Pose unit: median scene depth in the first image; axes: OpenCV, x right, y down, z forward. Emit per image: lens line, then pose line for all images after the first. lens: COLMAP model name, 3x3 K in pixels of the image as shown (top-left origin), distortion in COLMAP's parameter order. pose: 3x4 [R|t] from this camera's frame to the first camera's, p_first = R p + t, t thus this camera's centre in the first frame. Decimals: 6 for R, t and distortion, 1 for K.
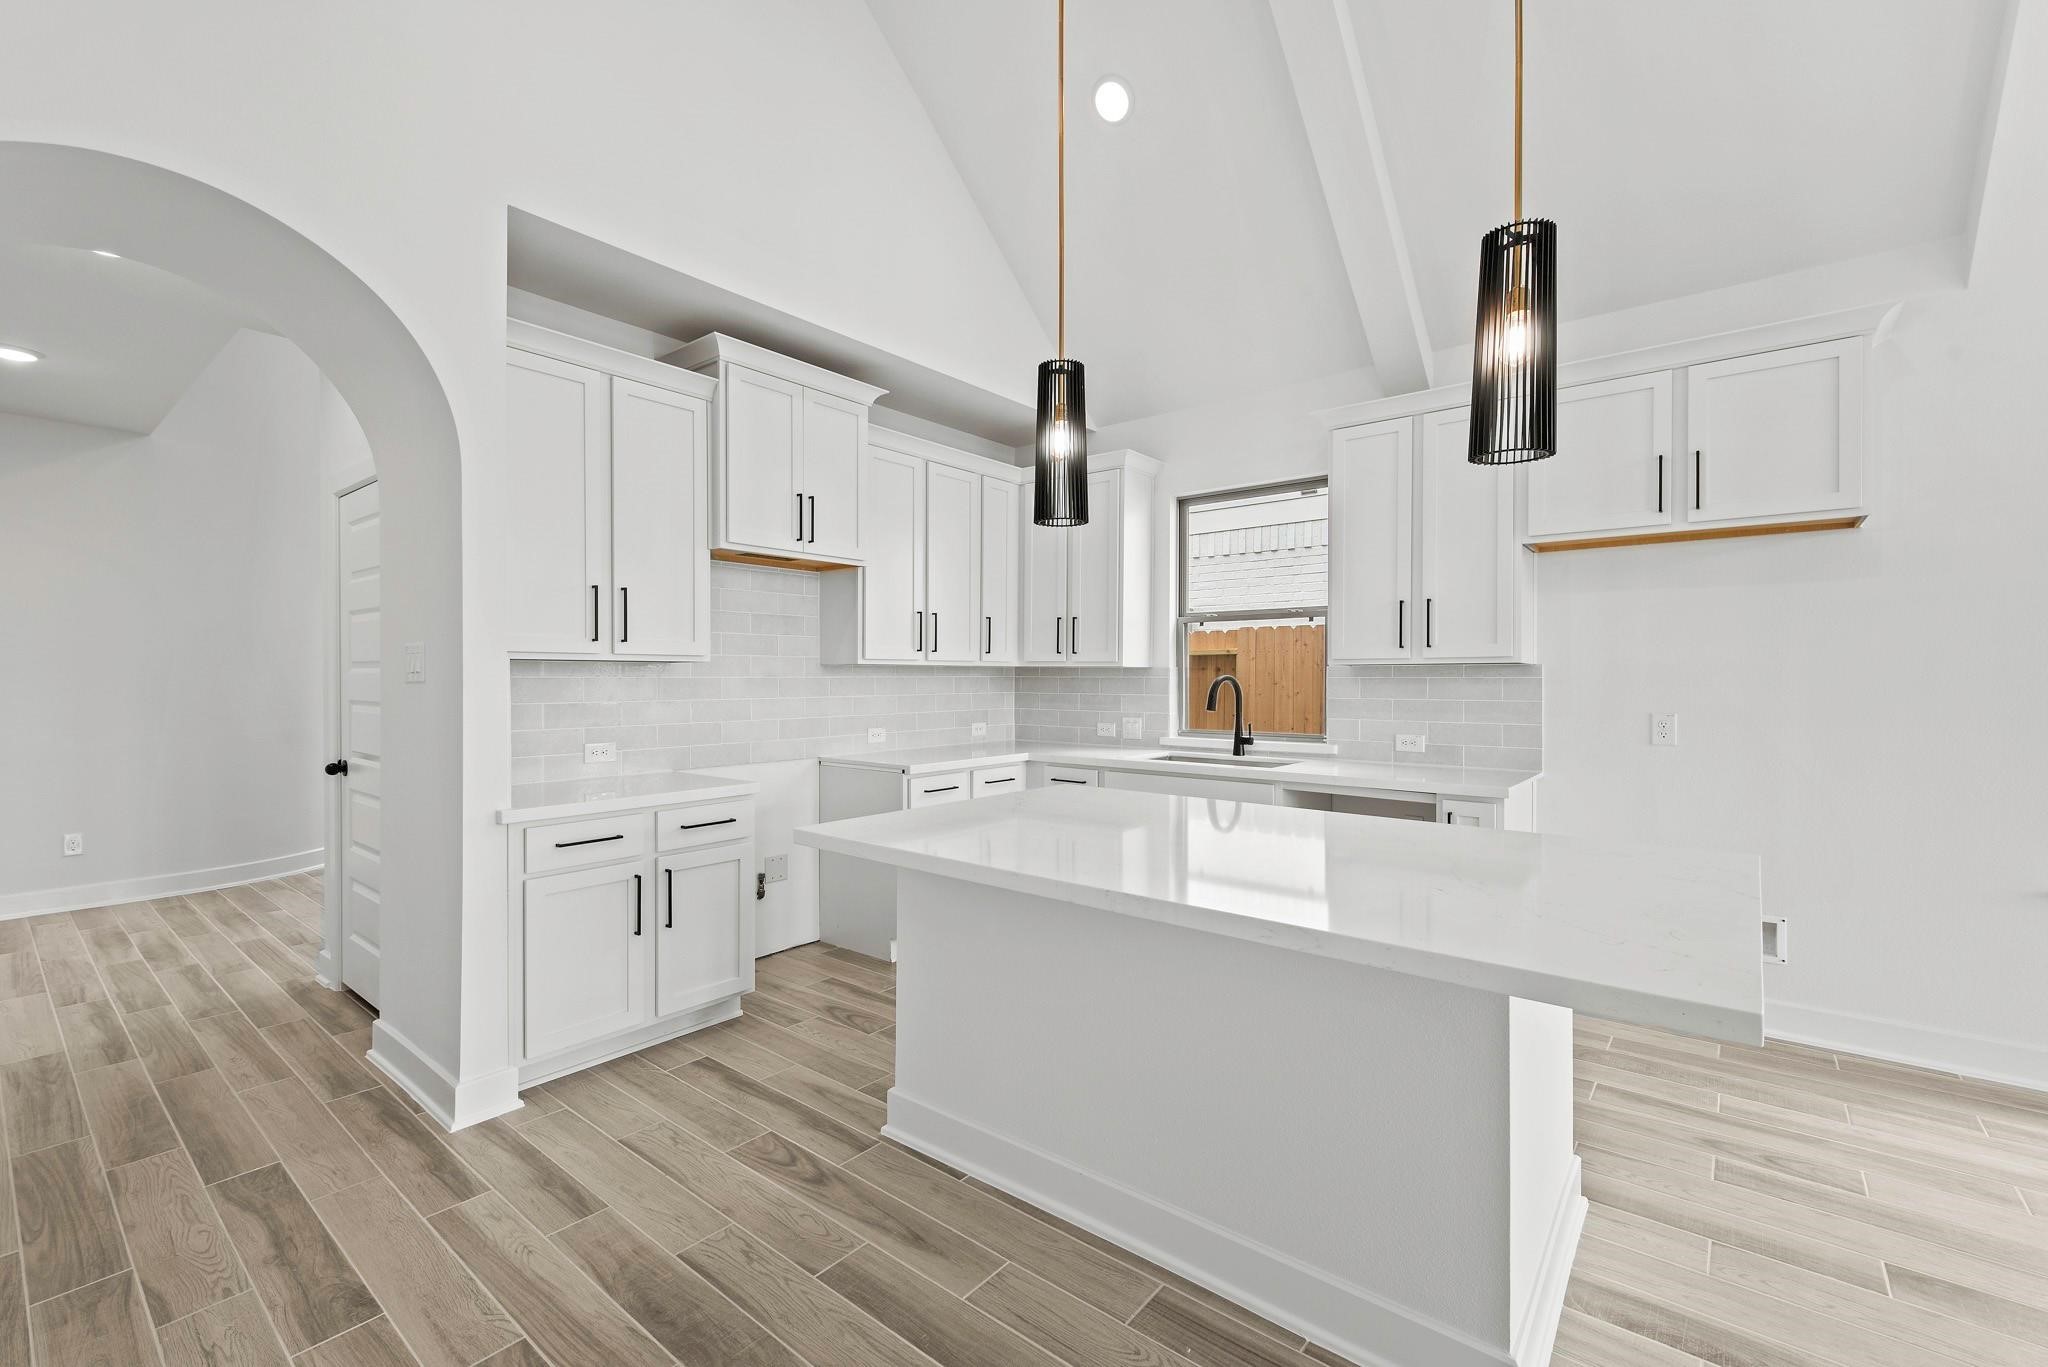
lens RADIAL K [[883.0, 0, 1030.8], [0, 883.0, 676.9], [0, 0, 1]] dist [0.001748, -0.000087]
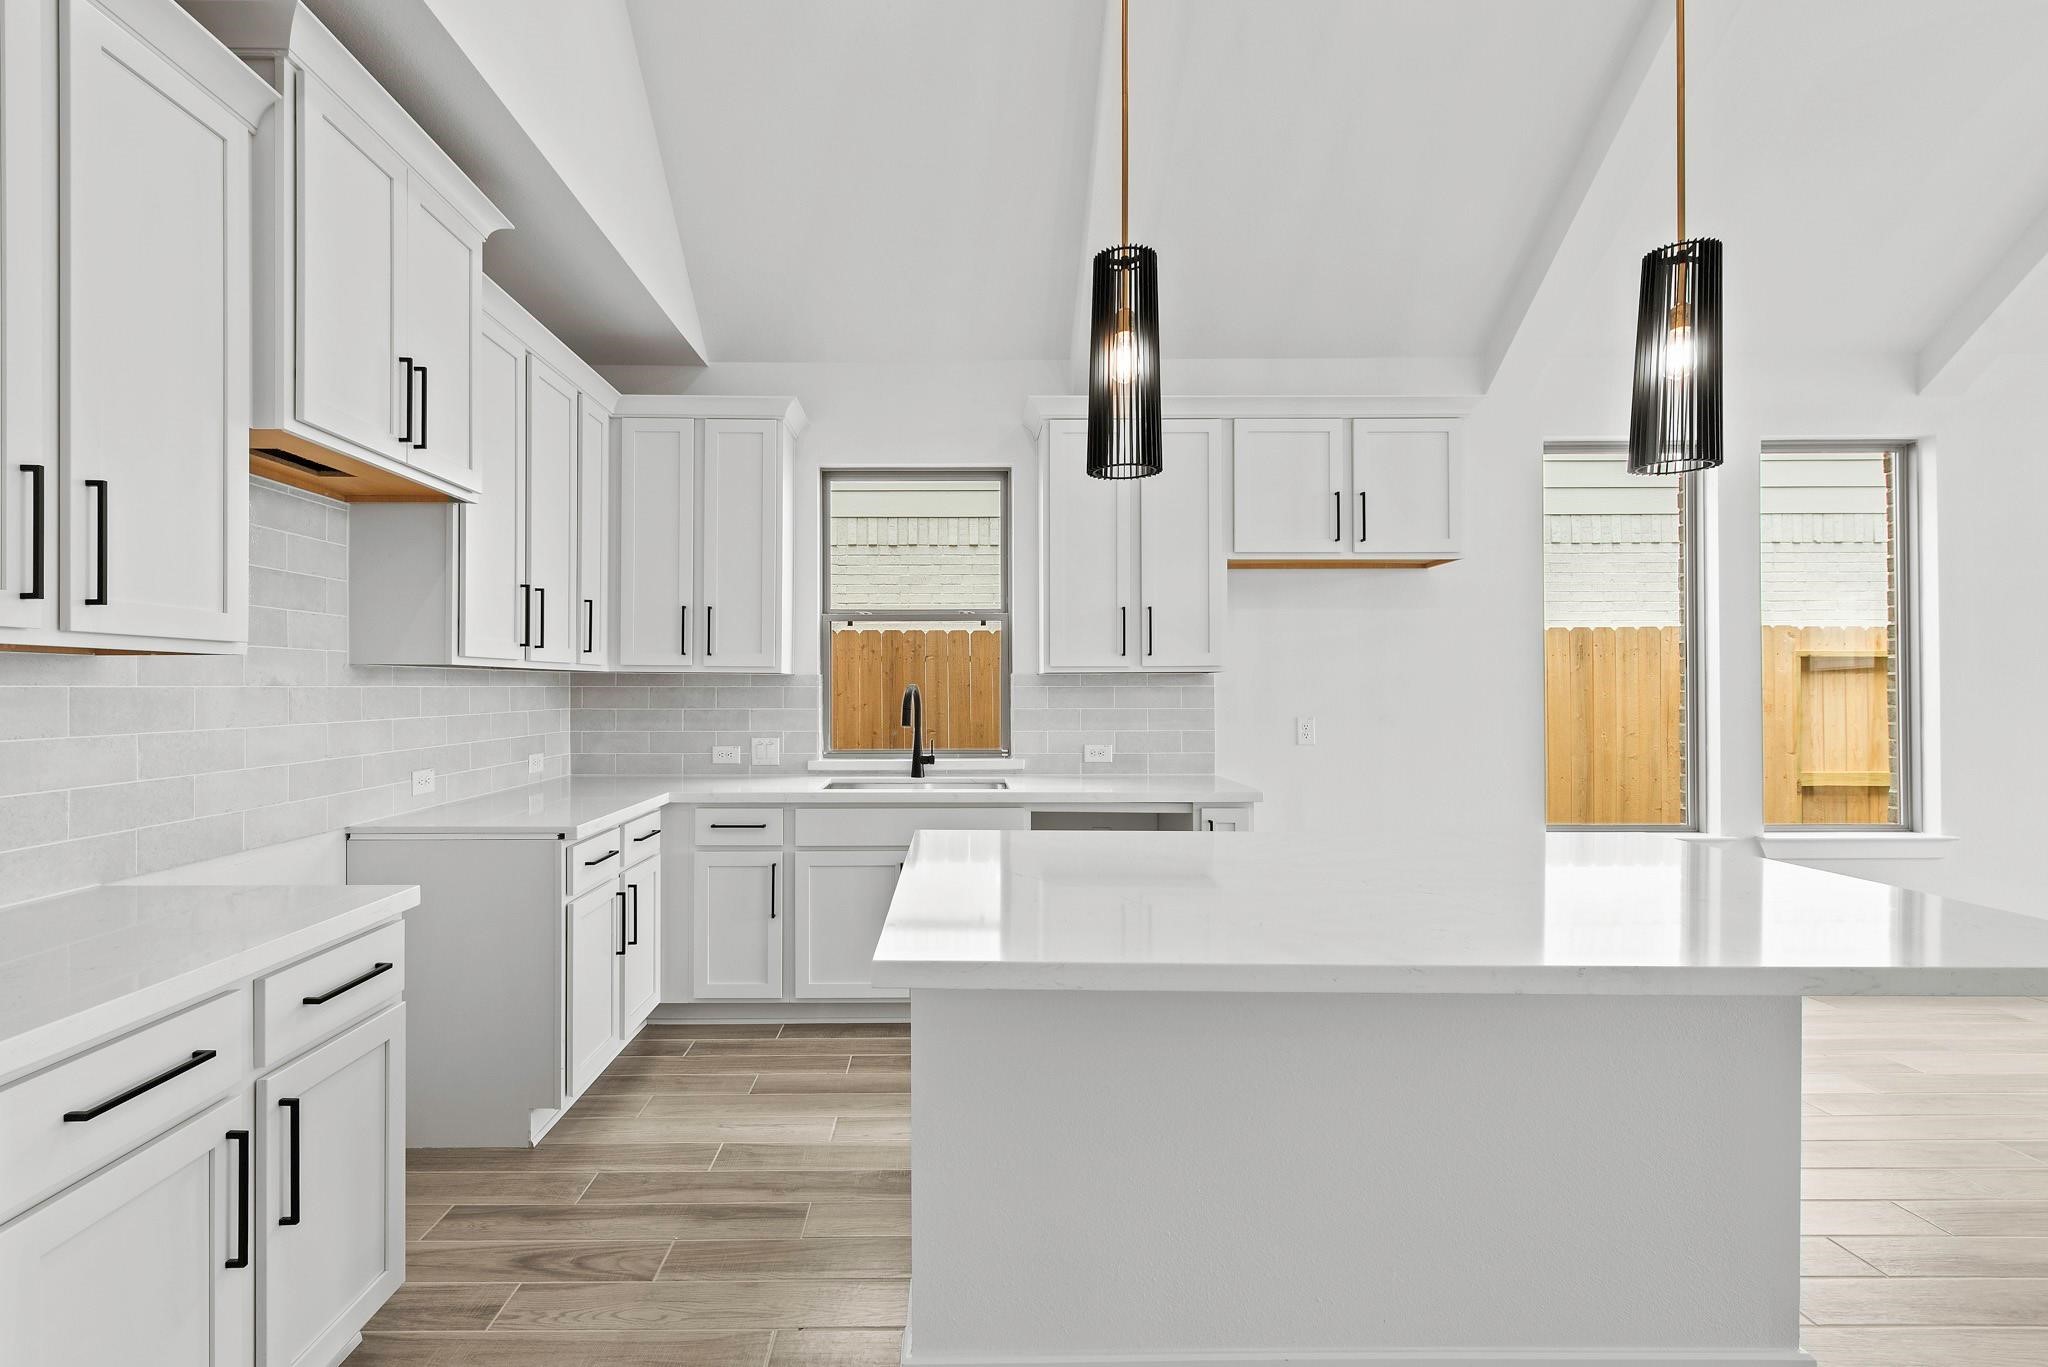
lens RADIAL K [[934.4, 0, 966.6], [0, 934.4, 682.1], [0, 0, 1]] dist [0.011205, -0.000359]
pose [[0.773598, 0.001750, 0.633674, -0.327857], [0.002344, 0.999981, -0.005623, 0.001445], [-0.633673, 0.005835, 0.773579, 0.284280]]
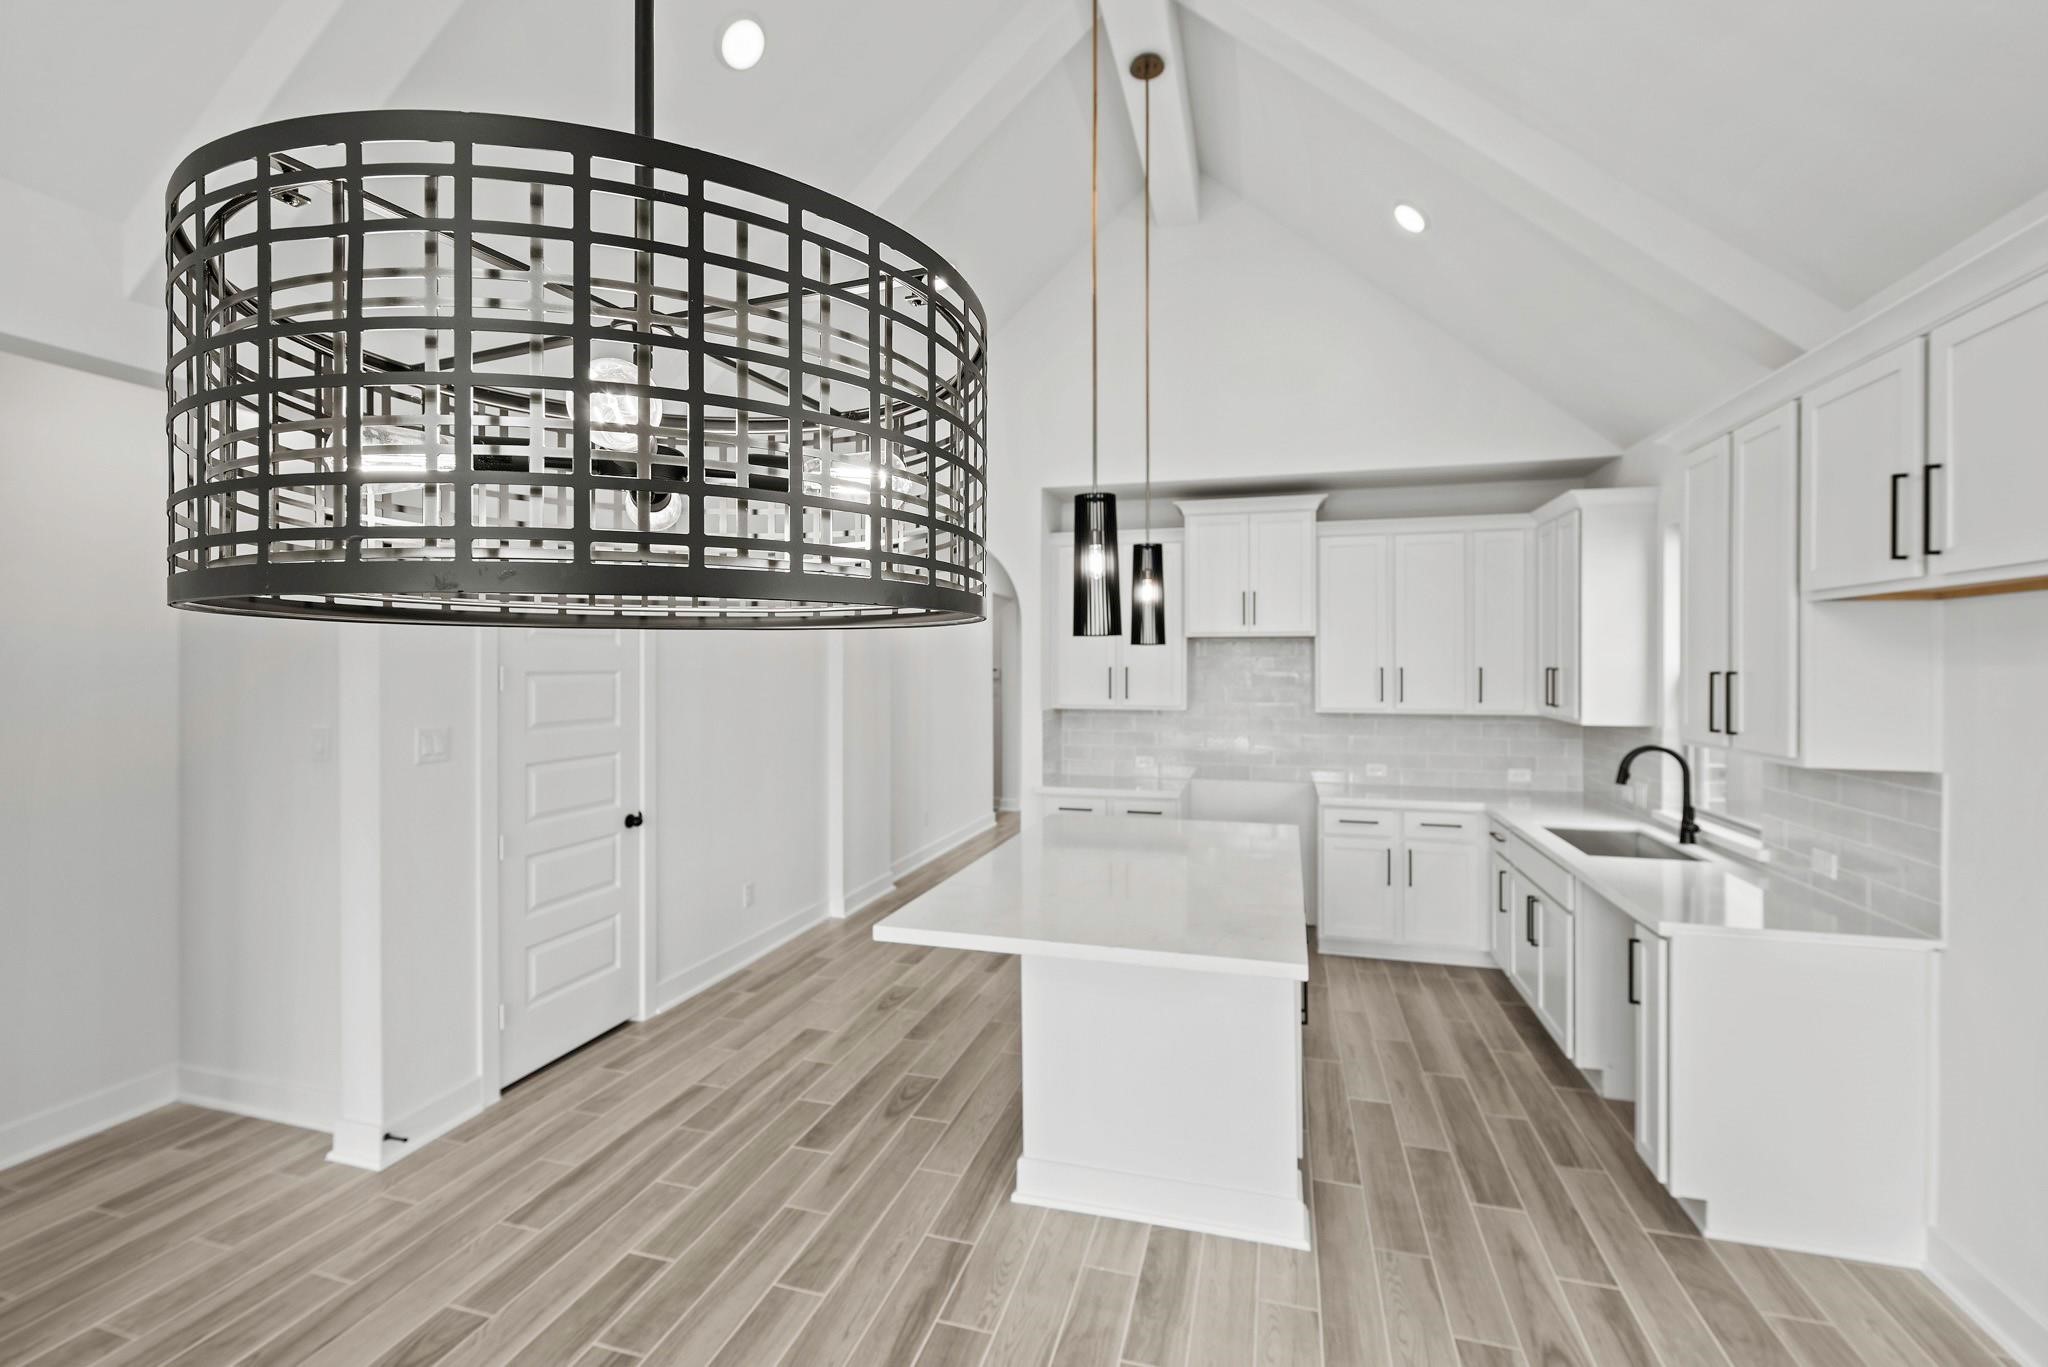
lens RADIAL K [[914.7, 0, 1036.4], [0, 914.7, 659.2], [0, 0, 1]] dist [-0.000559, -0.000896]
pose [[0.382810, -0.002314, -0.923824, 0.863490], [-0.001631, 0.999994, -0.003181, -0.085217], [0.923826, 0.002724, 0.382803, 0.124805]]
